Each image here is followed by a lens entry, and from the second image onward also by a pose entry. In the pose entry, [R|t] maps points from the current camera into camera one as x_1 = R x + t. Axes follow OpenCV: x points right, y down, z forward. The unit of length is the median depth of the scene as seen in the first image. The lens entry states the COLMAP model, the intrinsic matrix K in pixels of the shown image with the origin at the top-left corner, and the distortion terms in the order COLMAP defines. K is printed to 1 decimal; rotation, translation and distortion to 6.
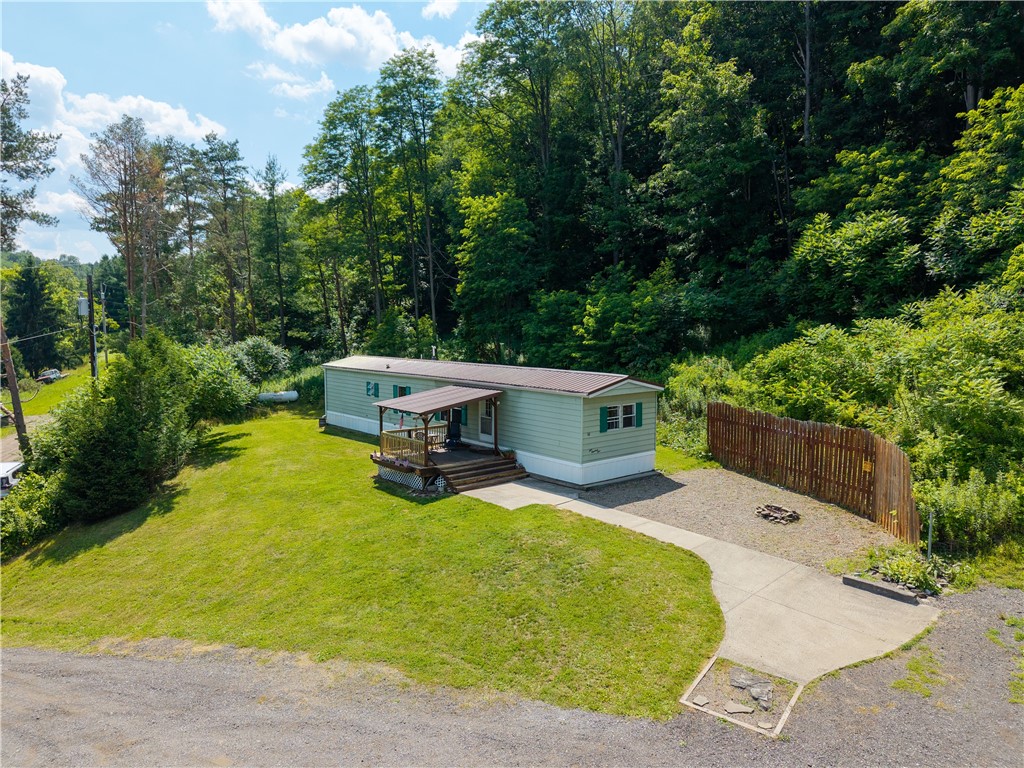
lens RADIAL K [[675.6, 0, 512.0], [0, 675.6, 384.0], [0, 0, 1]] dist [0.005231, 0.000183]
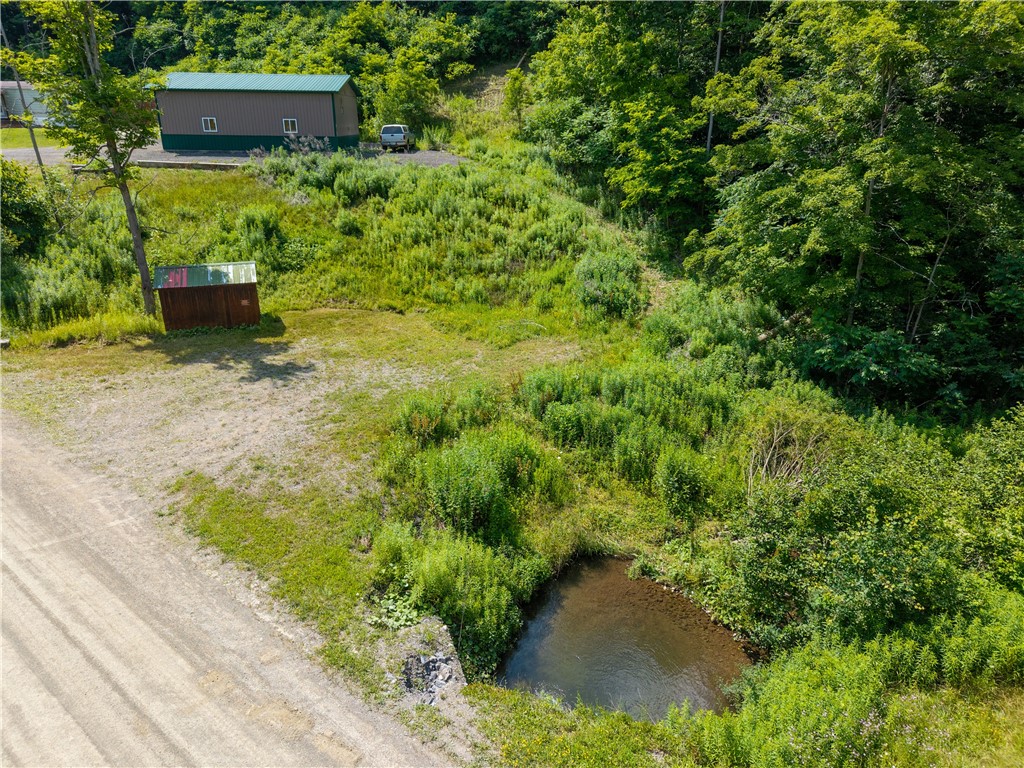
lens RADIAL K [[726.1, 0, 532.5], [0, 726.1, 386.3], [0, 0, 1]] dist [0.006840, -0.047525]
pose [[0.708281, -0.256436, 0.657707, -0.589753], [0.052228, 0.948170, 0.313442, 0.265488], [-0.703995, -0.187654, 0.684964, -2.054013]]
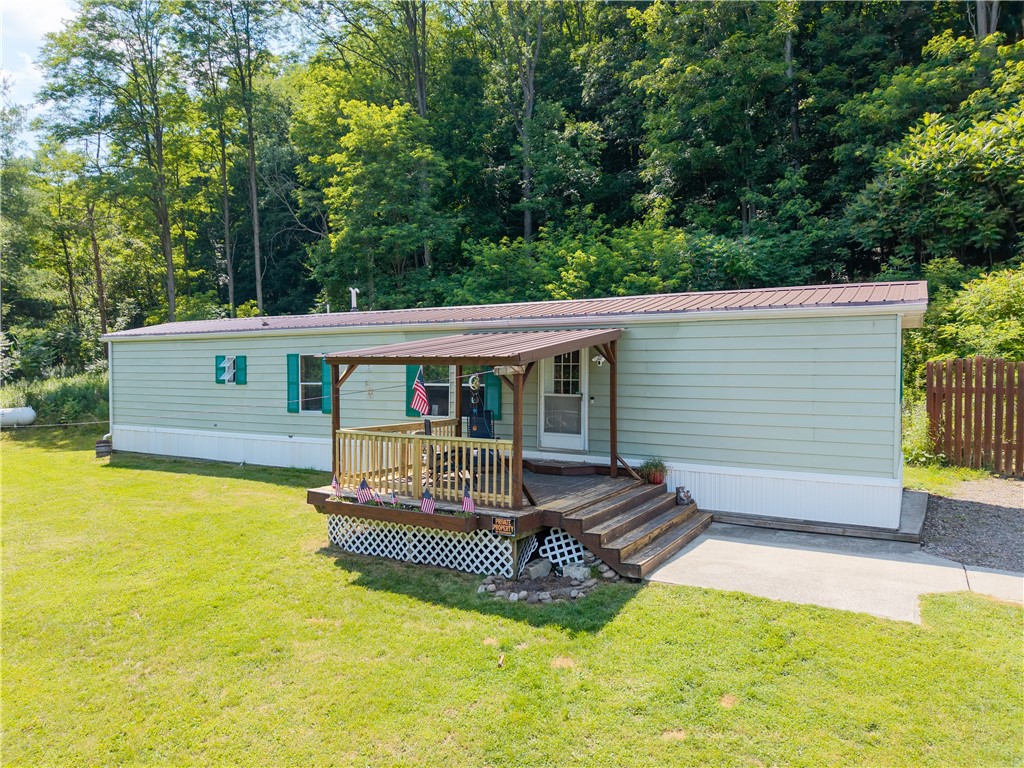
lens RADIAL K [[696.1, 0, 512.0], [0, 696.1, 384.0], [0, 0, 1]] dist [-0.001601, 0.000974]
pose [[0.949828, -0.008105, 0.312668, -0.214323], [0.028403, 0.997769, -0.060417, 0.068839], [-0.311480, 0.066266, 0.947939, 0.572033]]
